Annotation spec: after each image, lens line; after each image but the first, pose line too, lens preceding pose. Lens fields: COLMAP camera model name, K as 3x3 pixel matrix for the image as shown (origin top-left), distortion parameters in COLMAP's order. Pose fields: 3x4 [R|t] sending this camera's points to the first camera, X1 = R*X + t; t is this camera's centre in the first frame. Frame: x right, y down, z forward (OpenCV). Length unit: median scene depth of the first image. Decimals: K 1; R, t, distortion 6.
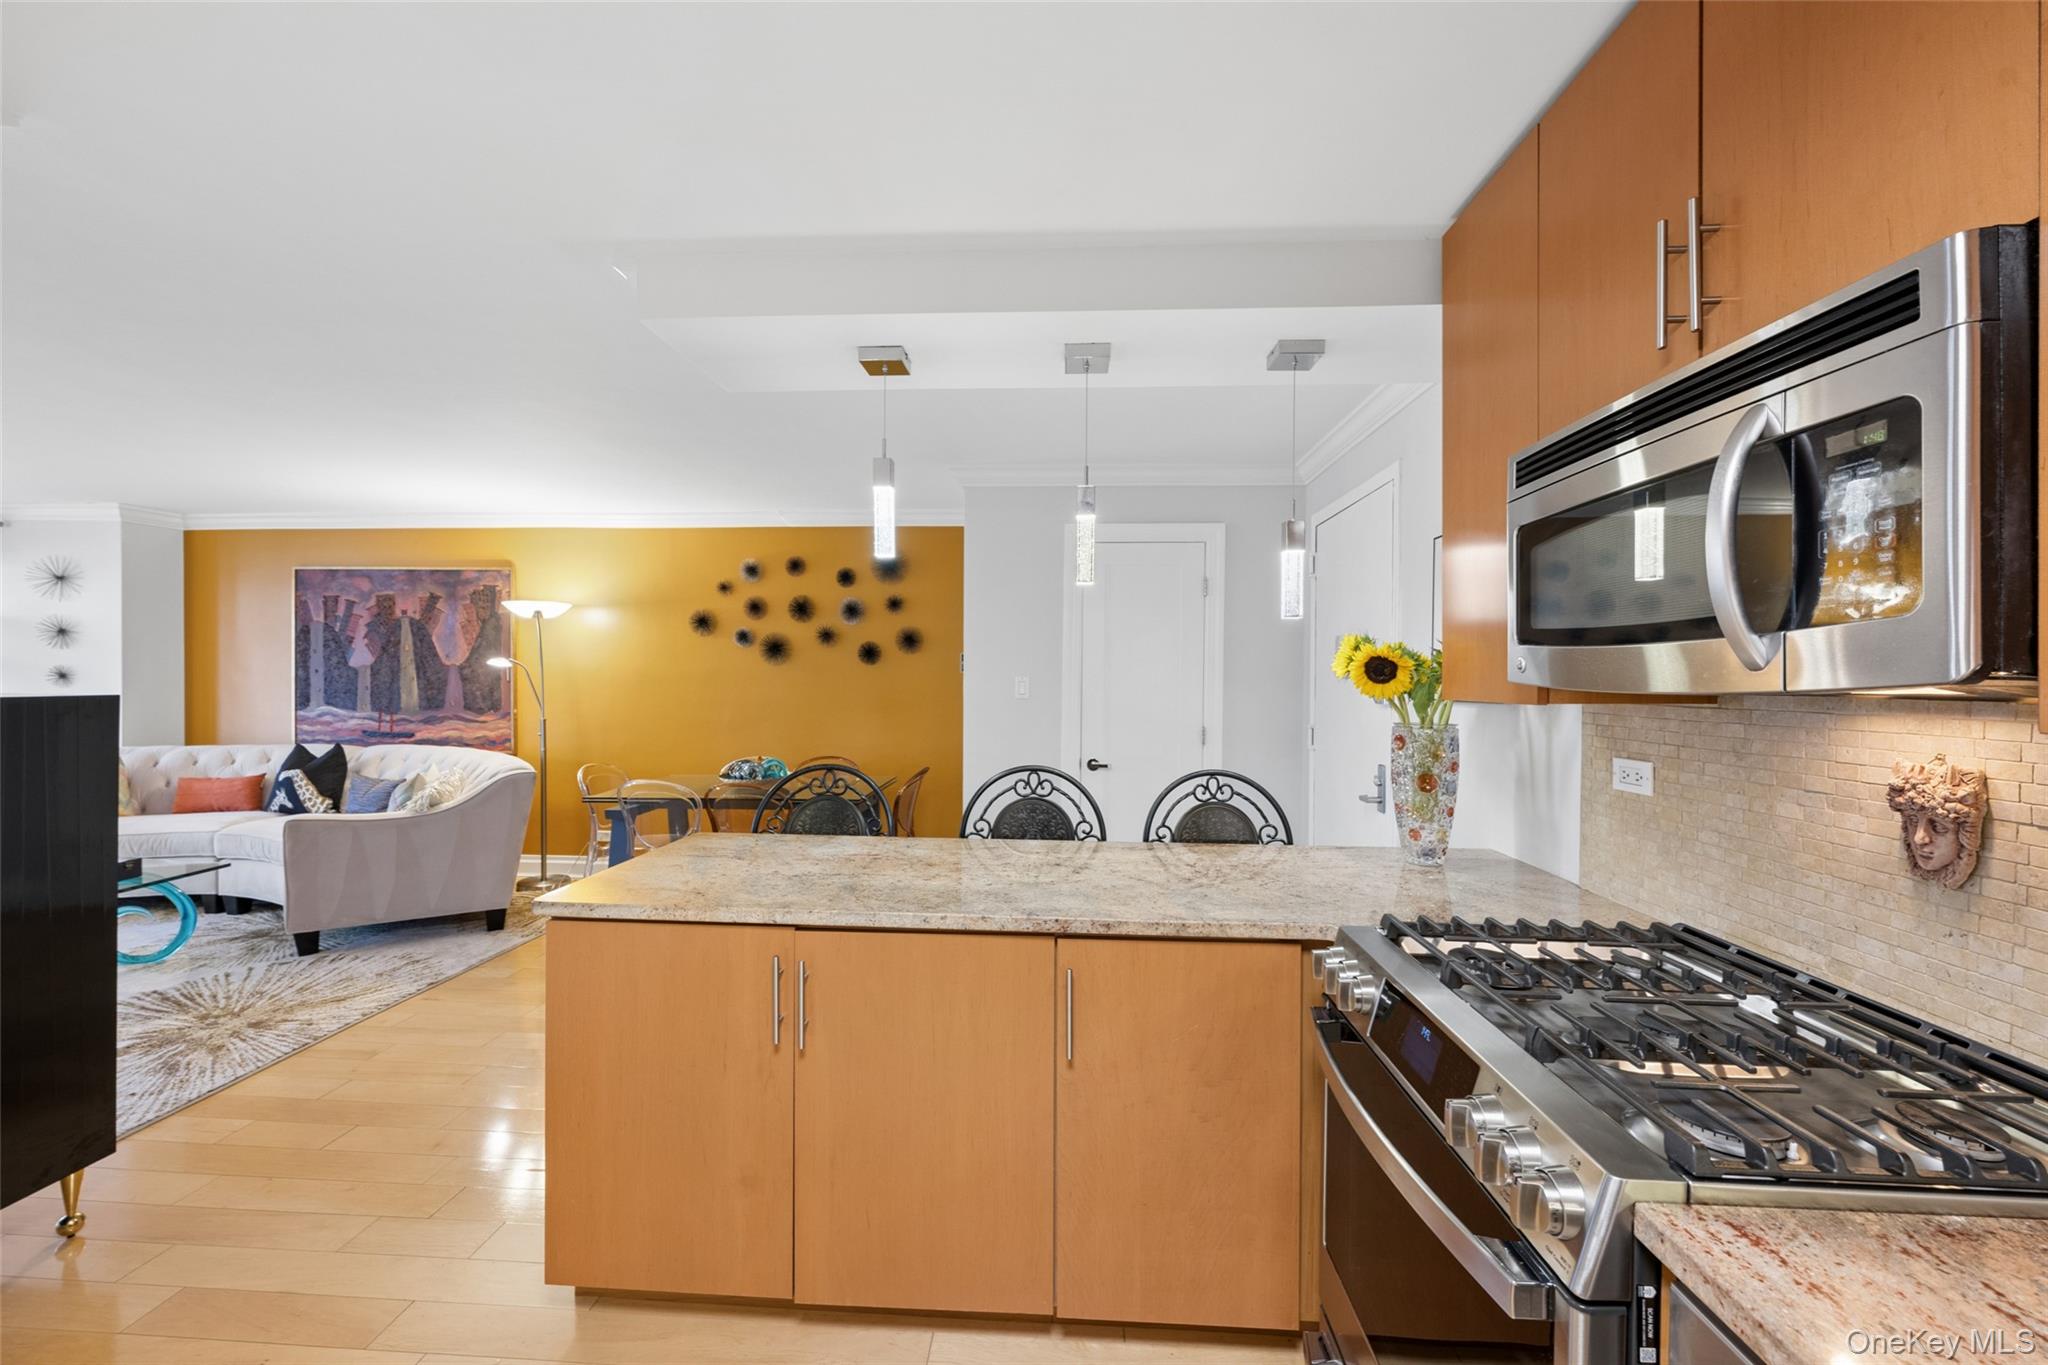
lens RADIAL K [[819.4, 0, 1029.7], [0, 819.4, 684.8], [0, 0, 1]] dist [0.000124, 0.000063]
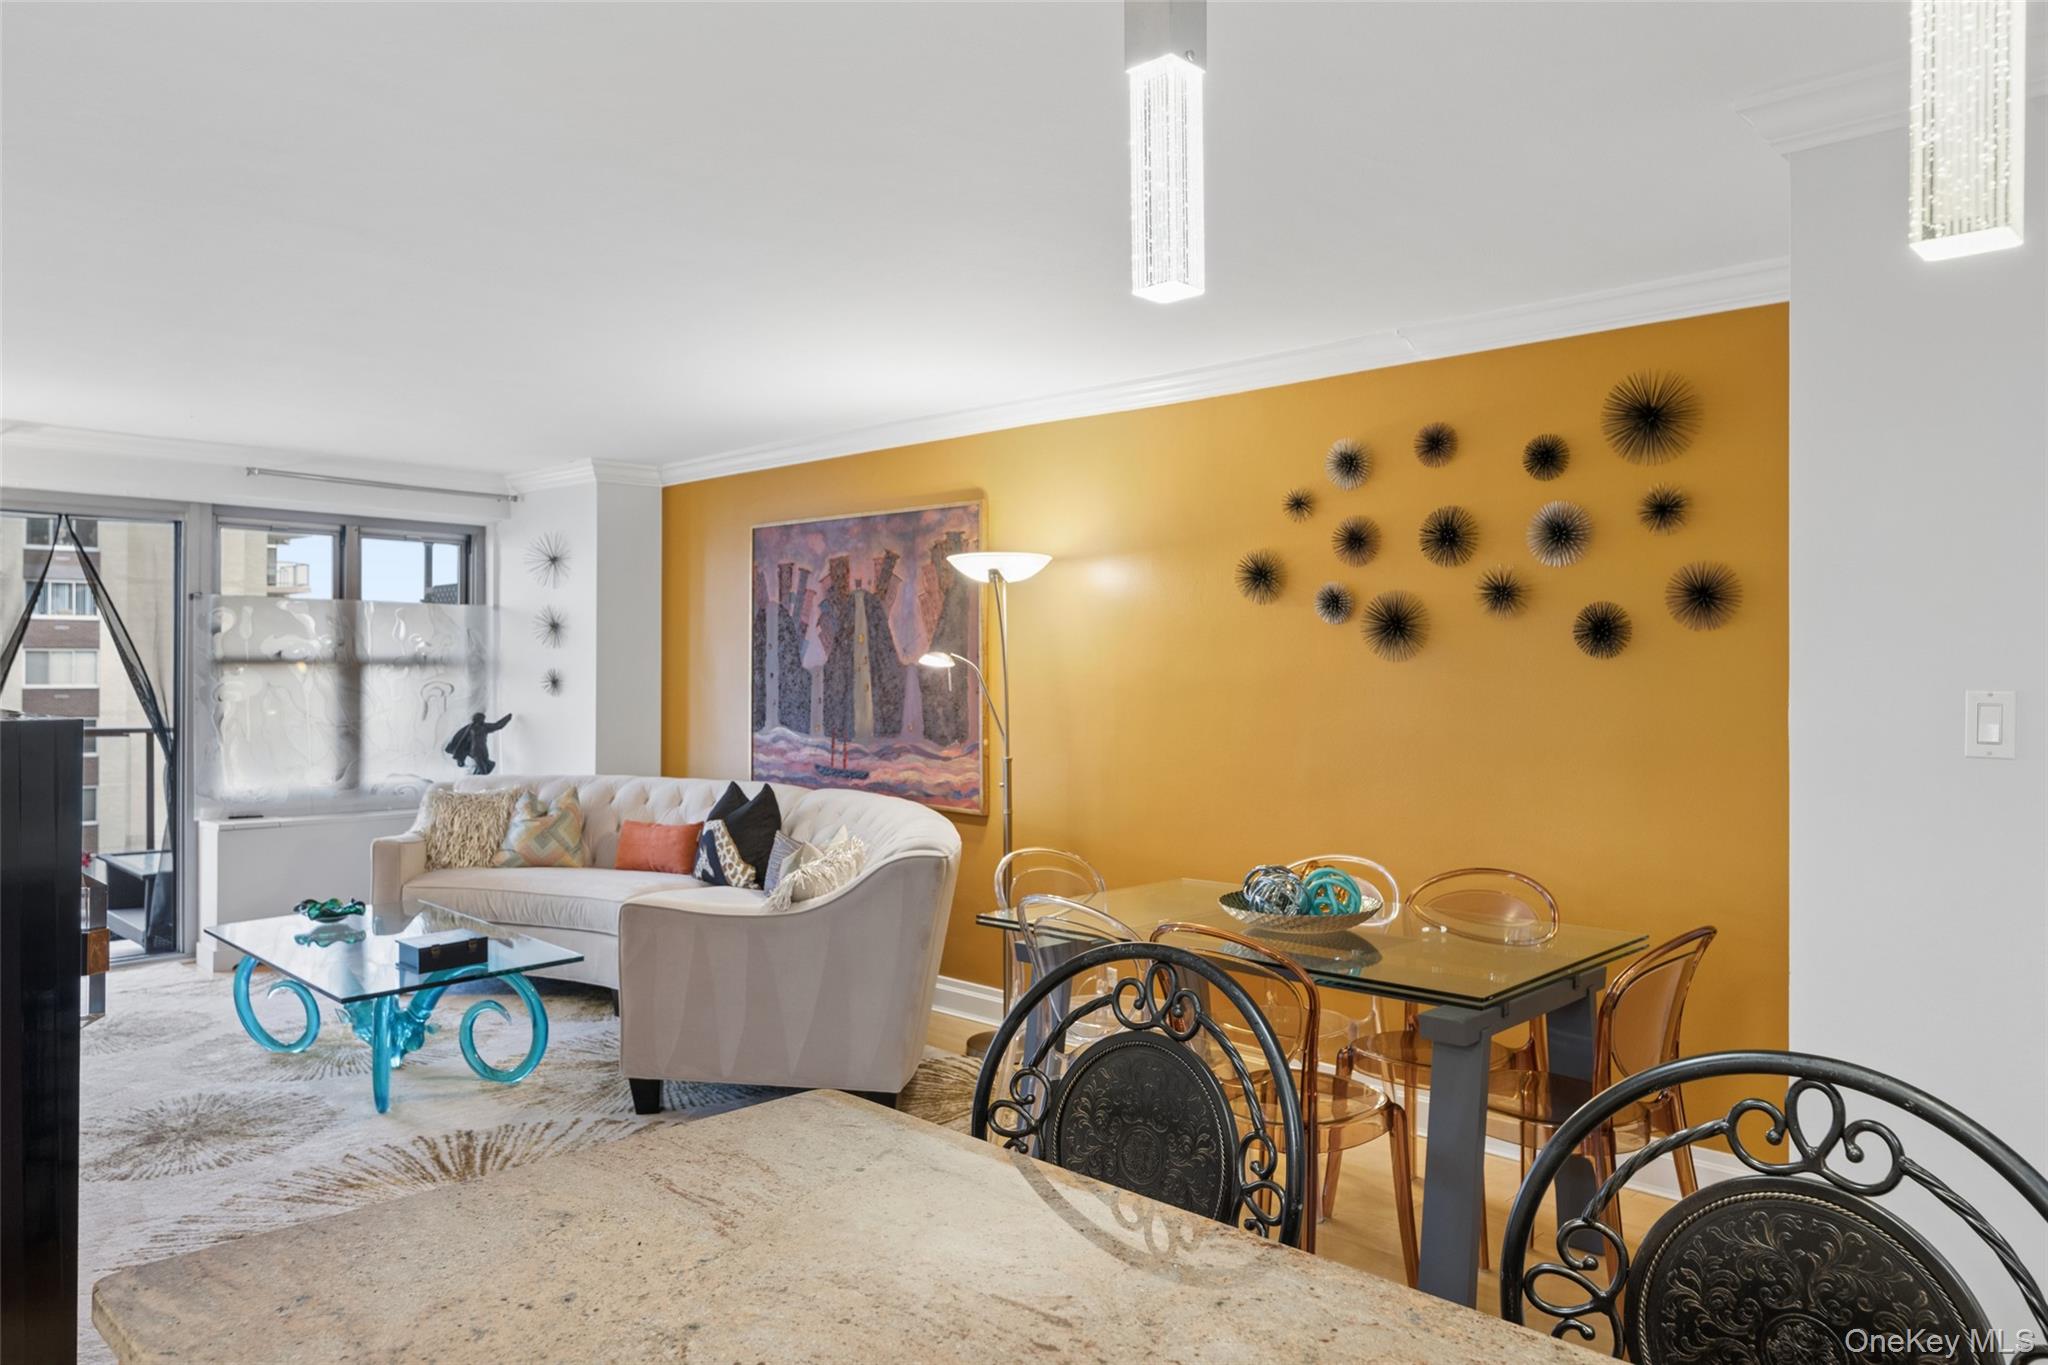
lens RADIAL K [[1401.5, 0, 1011.9], [0, 1401.5, 669.2], [0, 0, 1]] dist [0.002051, -0.003315]
pose [[0.754402, -0.005043, -0.656393, 0.050650], [-0.005931, 0.999877, -0.014498, -0.006010], [0.656386, 0.014830, 0.754279, 0.255904]]
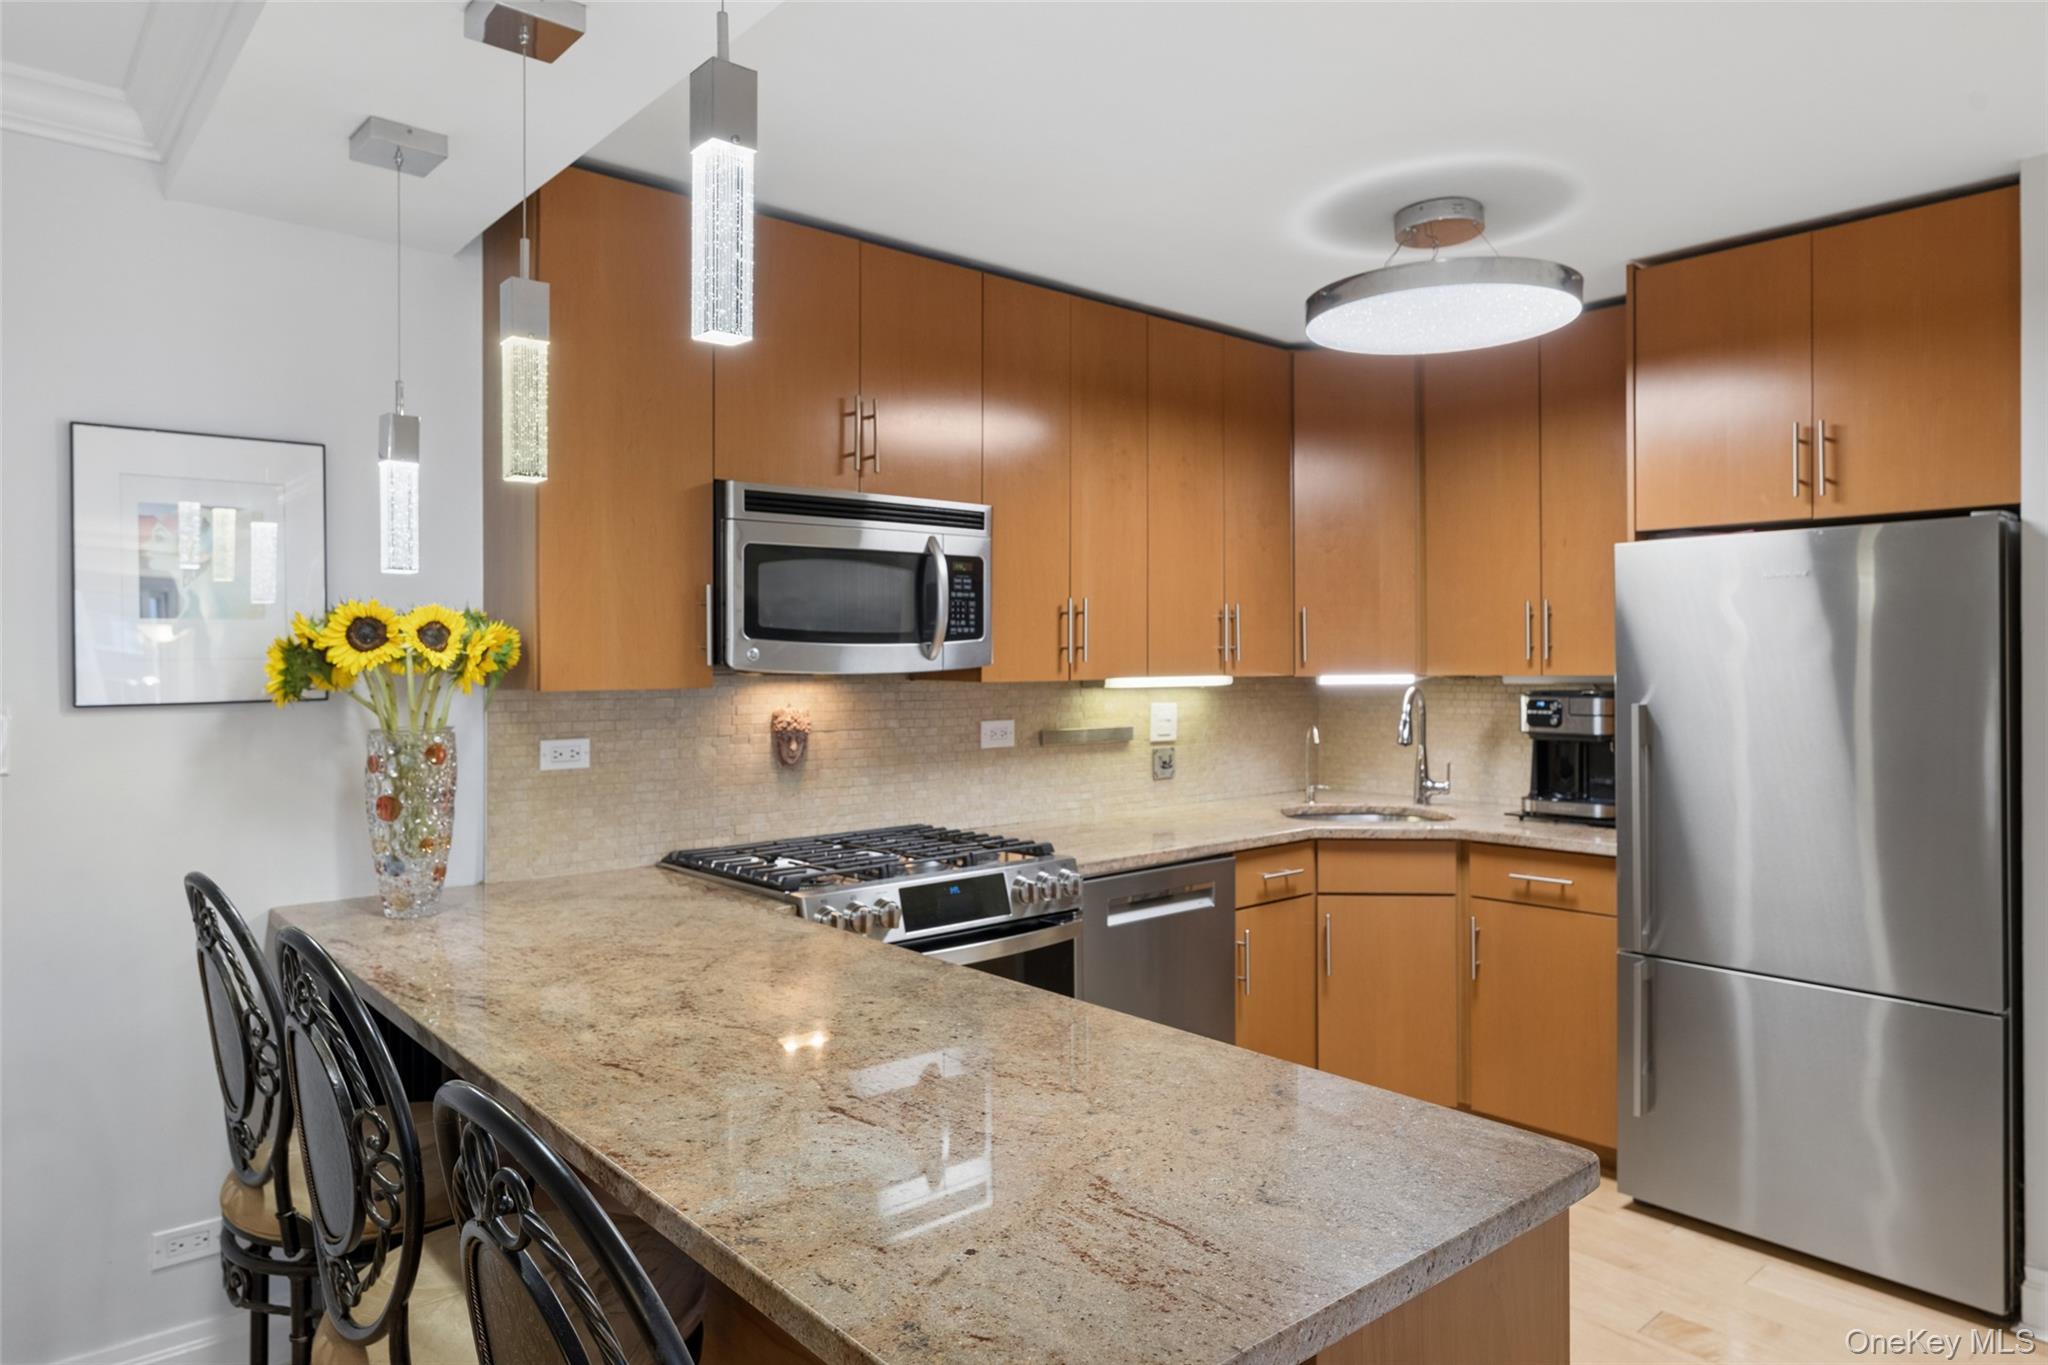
lens RADIAL K [[1265.3, 0, 1015.9], [0, 1265.3, 662.2], [0, 0, 1]] dist [0.002048, -0.003052]
pose [[-0.696330, -0.005946, 0.717698, -0.297204], [0.005624, 0.999890, 0.013741, -0.010390], [-0.717700, 0.013604, -0.696219, 0.574827]]
